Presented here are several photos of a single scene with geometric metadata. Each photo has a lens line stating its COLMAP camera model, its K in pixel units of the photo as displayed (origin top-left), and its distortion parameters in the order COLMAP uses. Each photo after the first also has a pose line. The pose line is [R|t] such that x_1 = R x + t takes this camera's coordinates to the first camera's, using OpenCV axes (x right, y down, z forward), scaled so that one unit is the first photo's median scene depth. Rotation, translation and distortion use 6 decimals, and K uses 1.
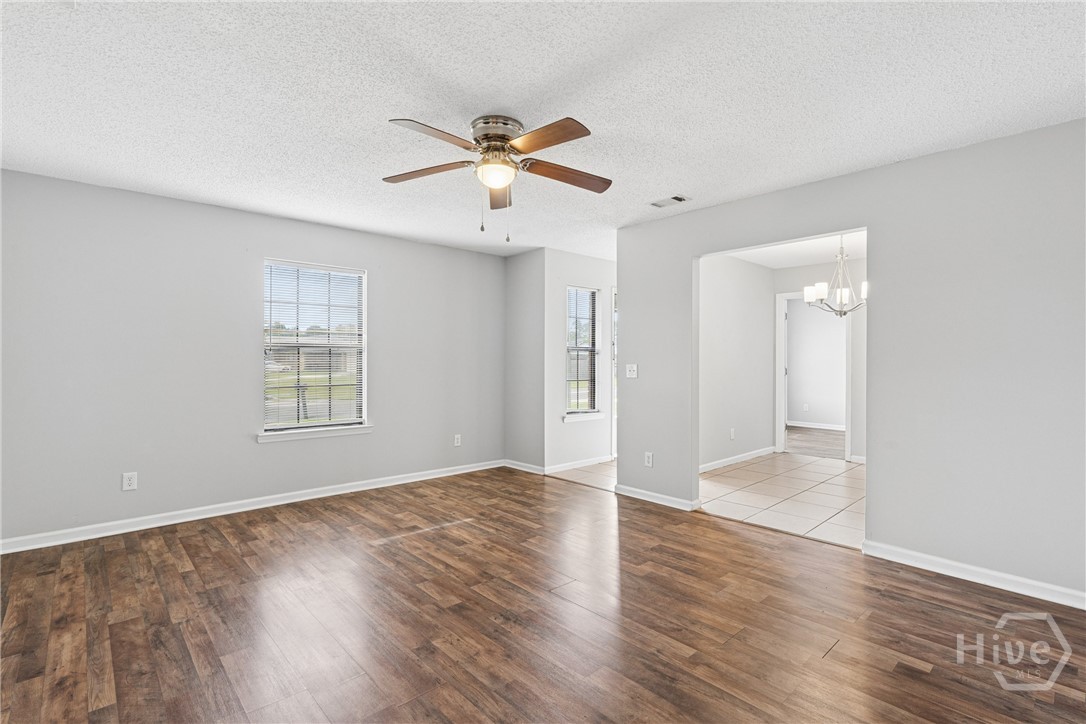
lens RADIAL K [[506.0, 0, 538.5], [0, 506.0, 360.6], [0, 0, 1]] dist [0.001923, 0.000024]
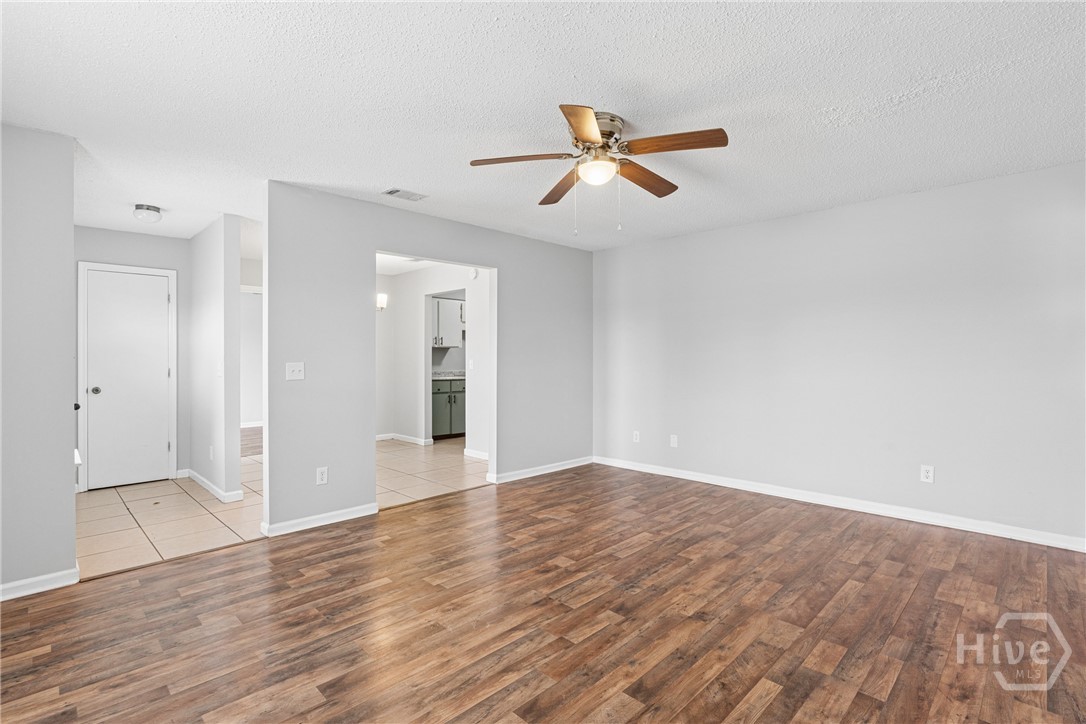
lens RADIAL K [[506.0, 0, 540.1], [0, 506.0, 358.5], [0, 0, 1]] dist [0.001923, 0.000024]
pose [[-0.044444, -0.001580, 0.999011, -0.836531], [0.002296, 0.999996, 0.001684, 0.001197], [-0.999009, 0.002368, -0.044440, 0.892836]]
